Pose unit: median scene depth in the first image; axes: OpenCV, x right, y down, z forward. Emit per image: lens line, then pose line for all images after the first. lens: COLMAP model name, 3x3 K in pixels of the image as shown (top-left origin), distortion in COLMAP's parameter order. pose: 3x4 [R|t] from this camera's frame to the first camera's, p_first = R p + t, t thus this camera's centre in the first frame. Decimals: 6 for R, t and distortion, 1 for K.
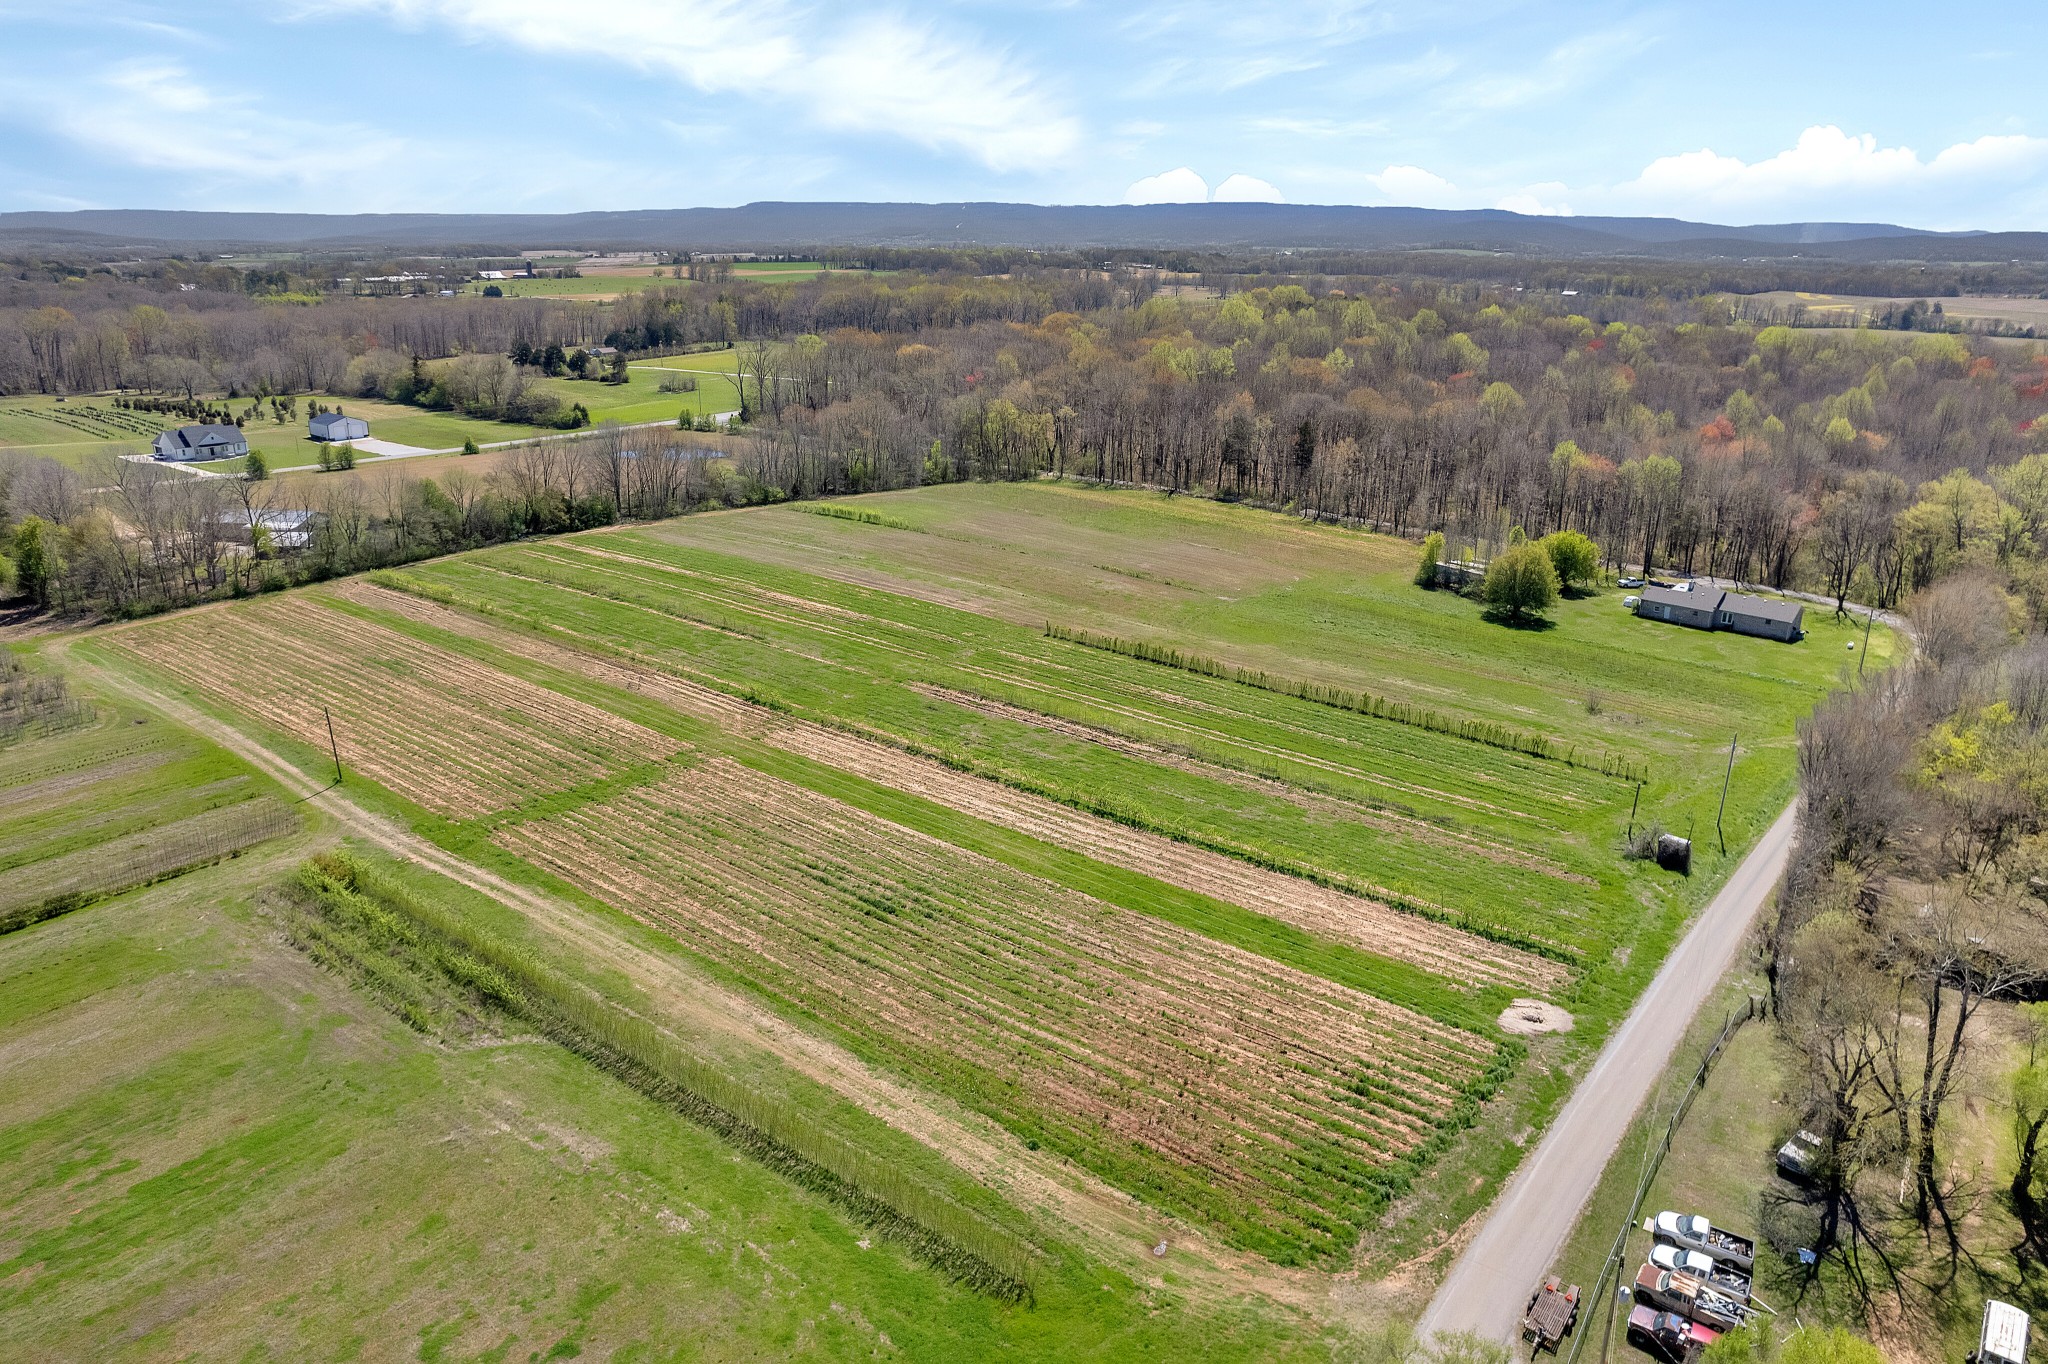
lens RADIAL K [[1332.5, 0, 1026.2], [0, 1332.5, 675.2], [0, 0, 1]] dist [-0.074930, 0.066485]
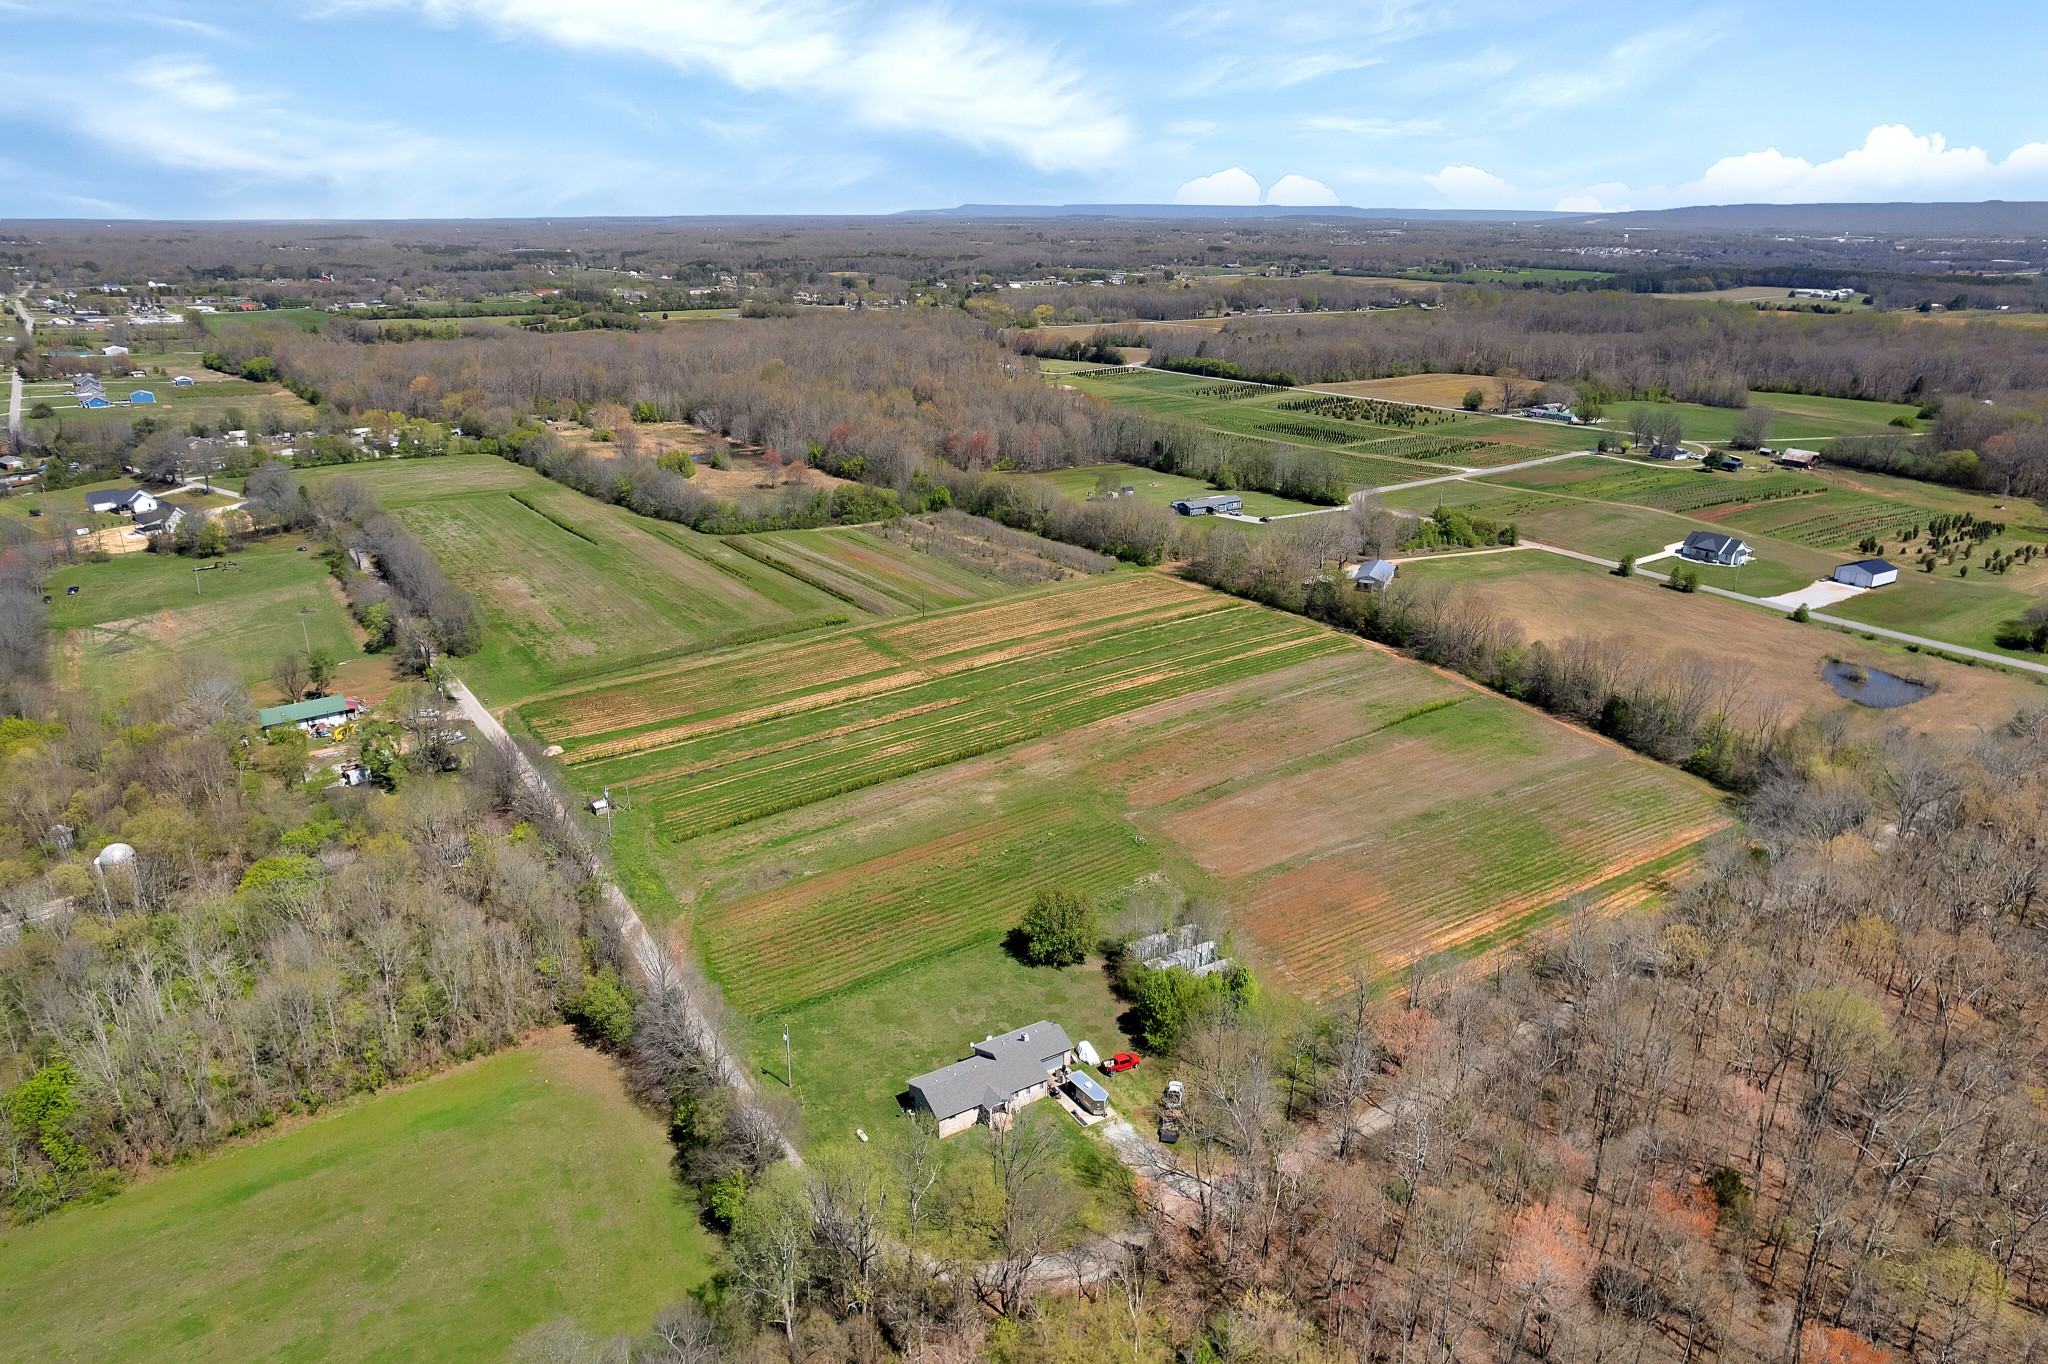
lens RADIAL K [[1332.5, 0, 1026.2], [0, 1332.5, 675.2], [0, 0, 1]] dist [-0.074930, 0.066485]
pose [[-0.285732, 0.308774, -0.907202, 1.457105], [-0.306950, 0.867305, 0.391872, -0.721611], [0.907821, 0.390436, -0.153038, 1.282129]]
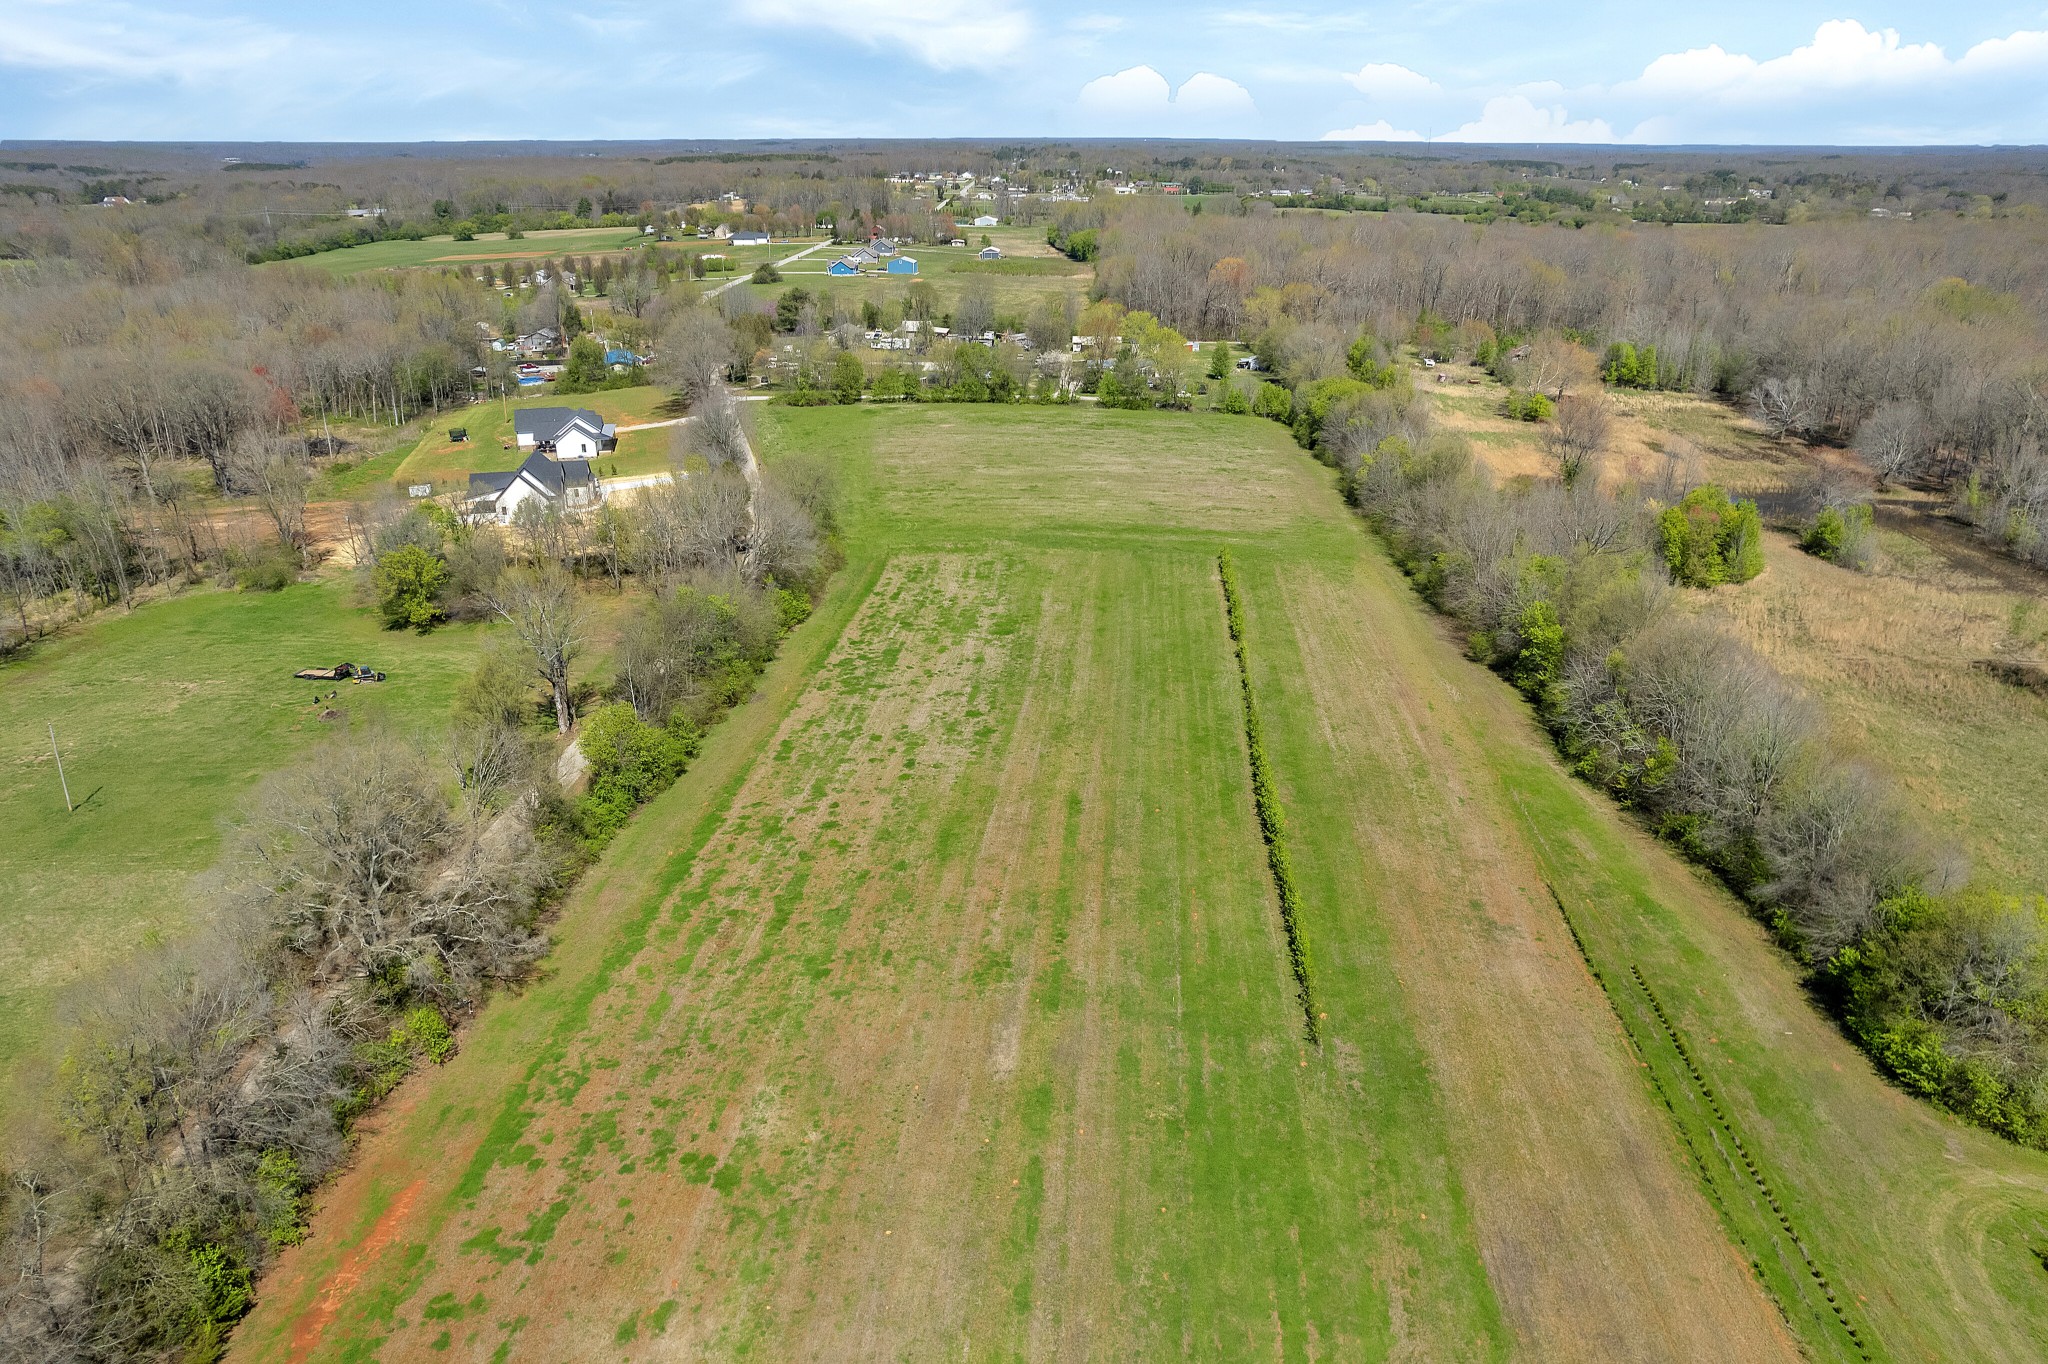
lens RADIAL K [[1333.6, 0, 1024.0], [0, 1333.6, 682.0], [0, 0, 1]] dist [-0.085271, 0.081409]
pose [[-0.825411, 0.207014, -0.525207, -0.376060], [-0.185962, 0.778710, 0.599190, -0.070951], [0.533025, 0.592246, -0.604259, 0.203042]]
